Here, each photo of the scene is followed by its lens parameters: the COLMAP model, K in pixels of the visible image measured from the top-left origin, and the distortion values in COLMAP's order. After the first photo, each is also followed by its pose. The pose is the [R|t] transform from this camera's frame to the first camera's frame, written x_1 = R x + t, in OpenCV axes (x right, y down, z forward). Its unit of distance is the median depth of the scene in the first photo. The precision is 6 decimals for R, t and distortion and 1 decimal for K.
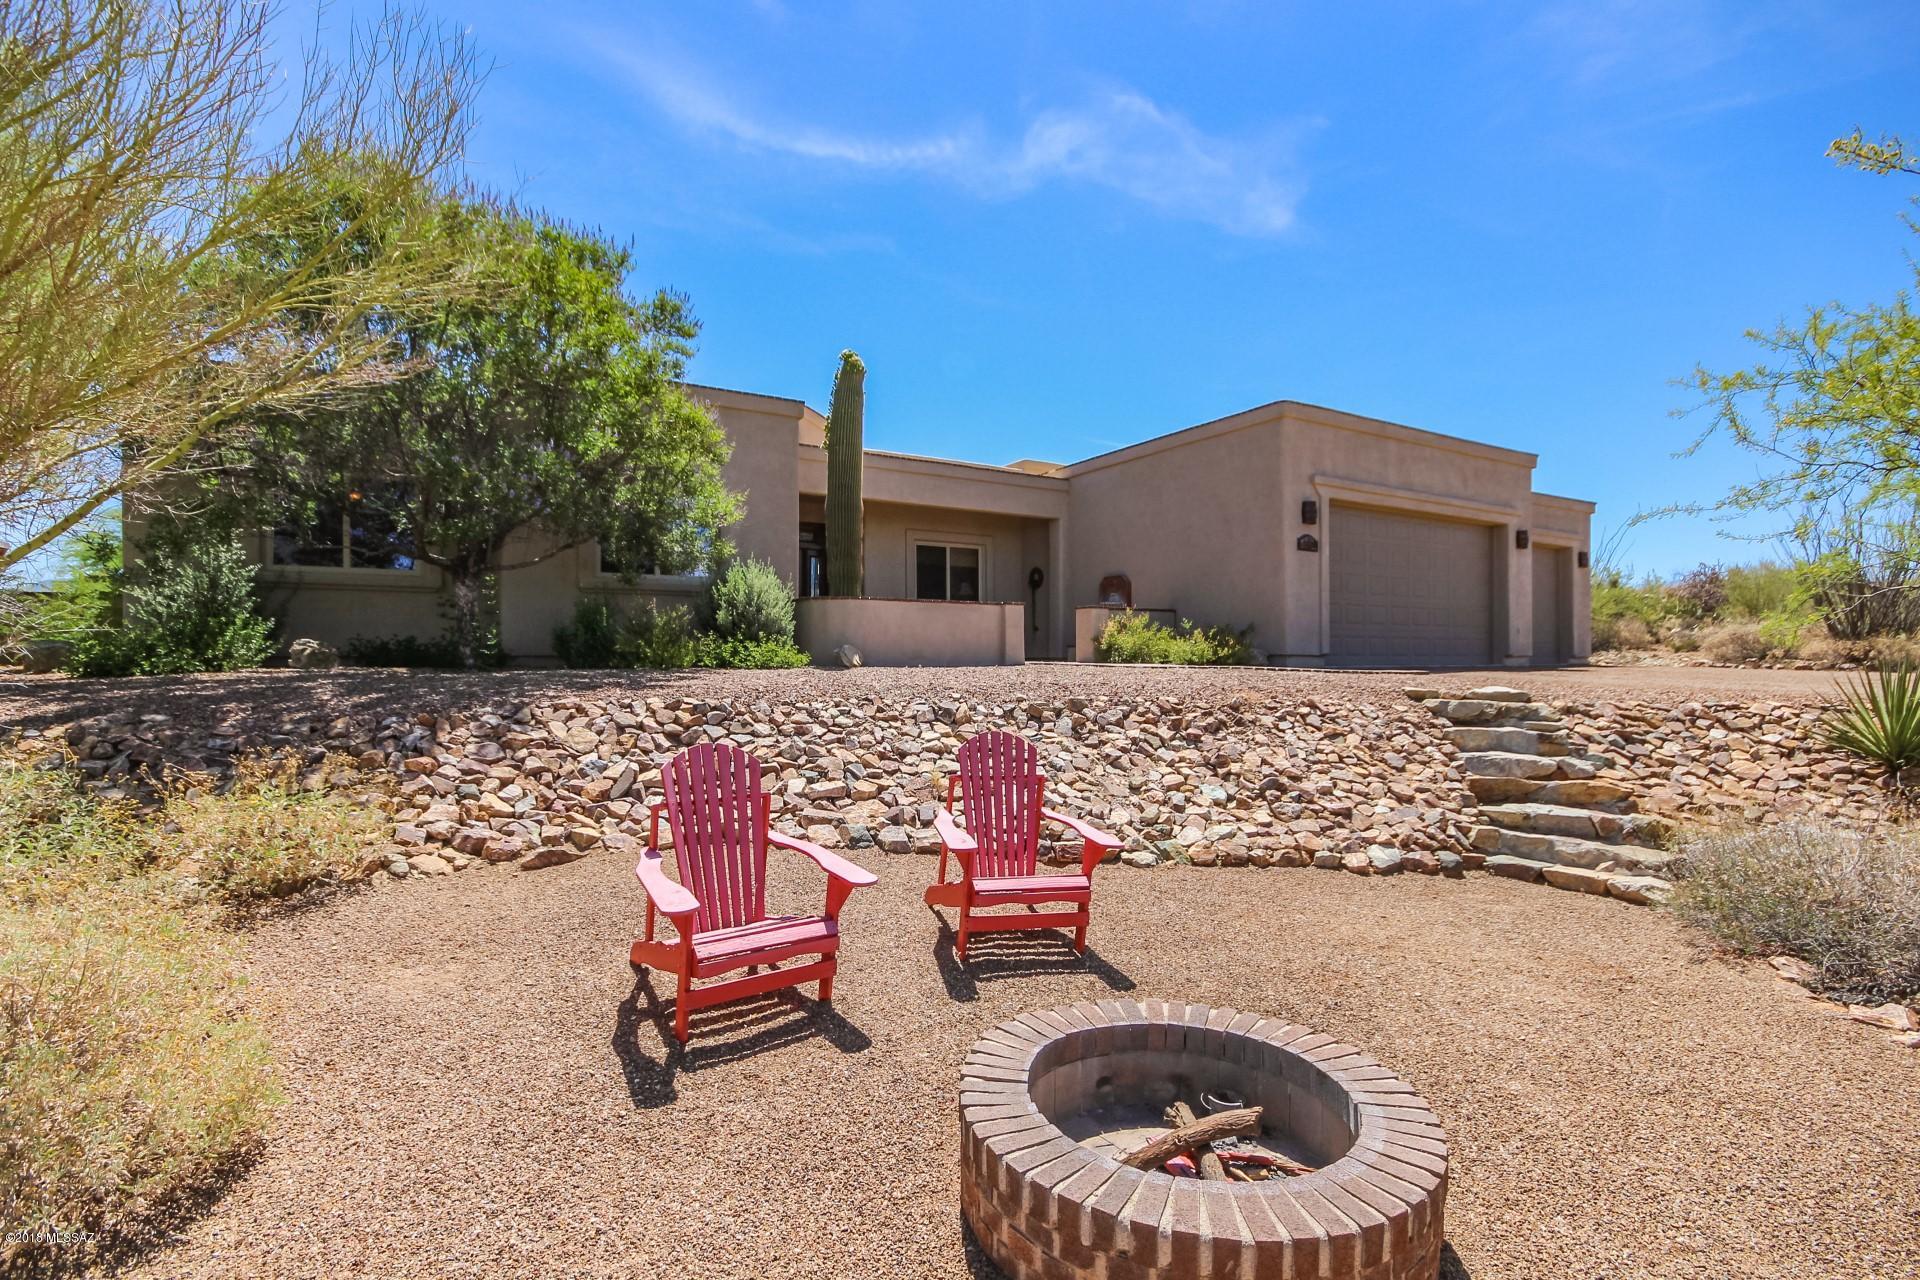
lens RADIAL K [[924.3, 0, 928.4], [0, 924.3, 650.7], [0, 0, 1]] dist [0.005435, 0.000719]
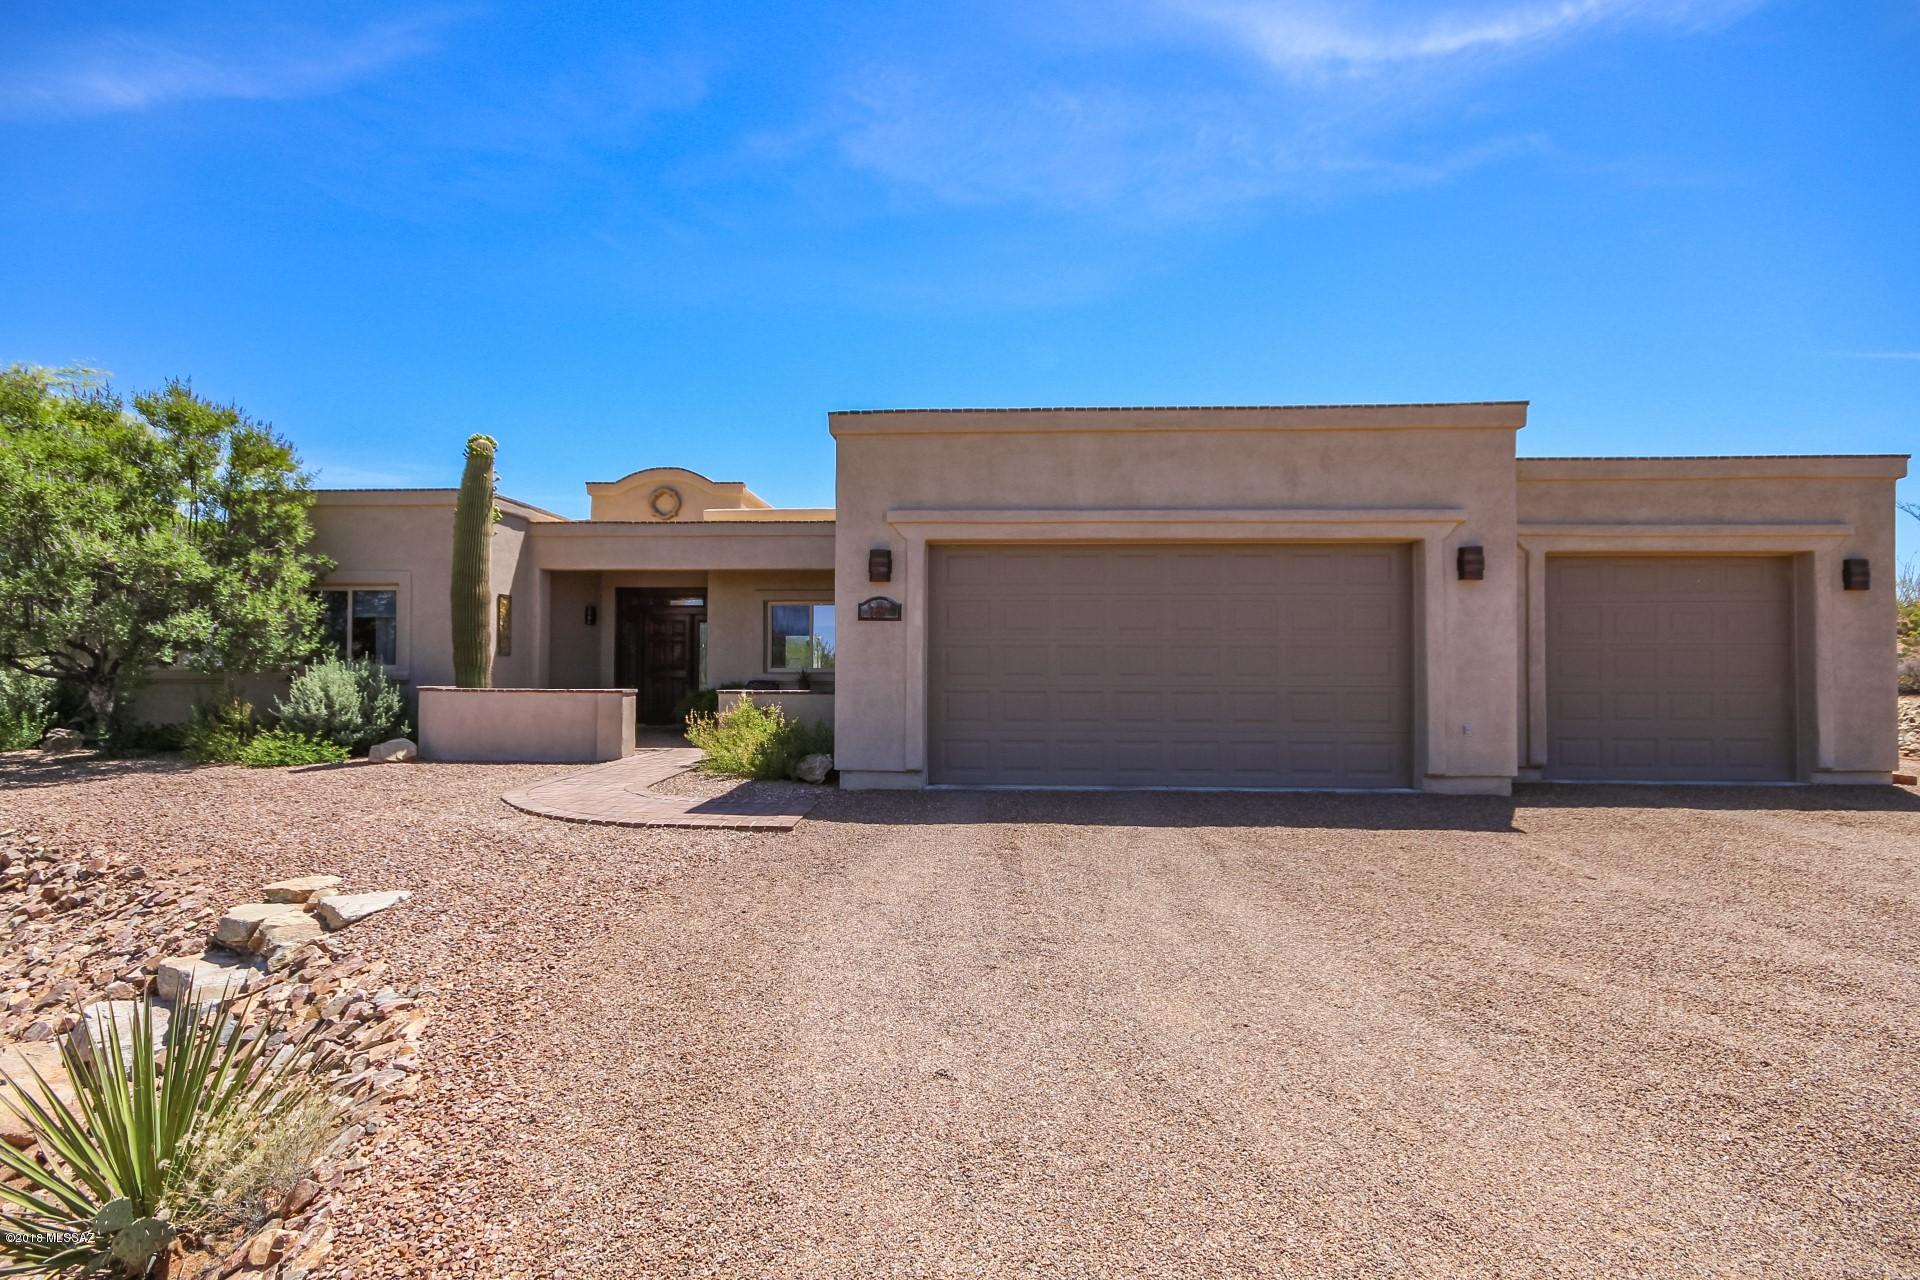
lens RADIAL K [[1079.1, 0, 960.0], [0, 1079.1, 685.9], [0, 0, 1]] dist [0.003117, 0.000613]
pose [[0.806009, 0.001403, -0.591902, 0.815479], [-0.001905, 0.999998, -0.000223, -0.049746], [0.591900, 0.001307, 0.806010, 0.325121]]
